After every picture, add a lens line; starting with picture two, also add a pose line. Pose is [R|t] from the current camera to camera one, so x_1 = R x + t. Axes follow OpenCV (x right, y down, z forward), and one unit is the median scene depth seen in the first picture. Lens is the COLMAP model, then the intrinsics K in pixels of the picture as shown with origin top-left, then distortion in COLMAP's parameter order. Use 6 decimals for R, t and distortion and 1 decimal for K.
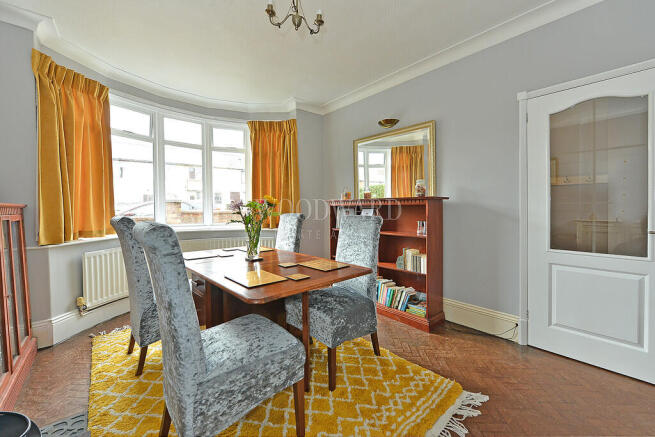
lens RADIAL K [[262.7, 0, 328.6], [0, 262.7, 214.1], [0, 0, 1]] dist [0.001042, -0.000258]
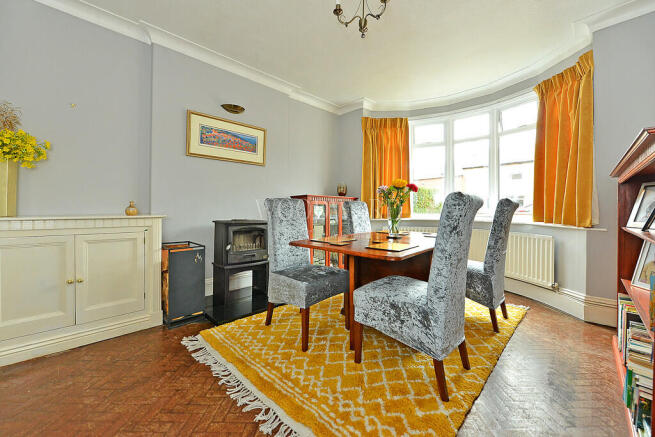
lens RADIAL K [[262.7, 0, 336.4], [0, 262.7, 210.0], [0, 0, 1]] dist [0.001042, -0.000258]
pose [[0.092399, 0.008925, -0.995682, 0.534111], [-0.028246, 0.999581, 0.006339, 0.037142], [0.995321, 0.027538, 0.092612, 0.422565]]
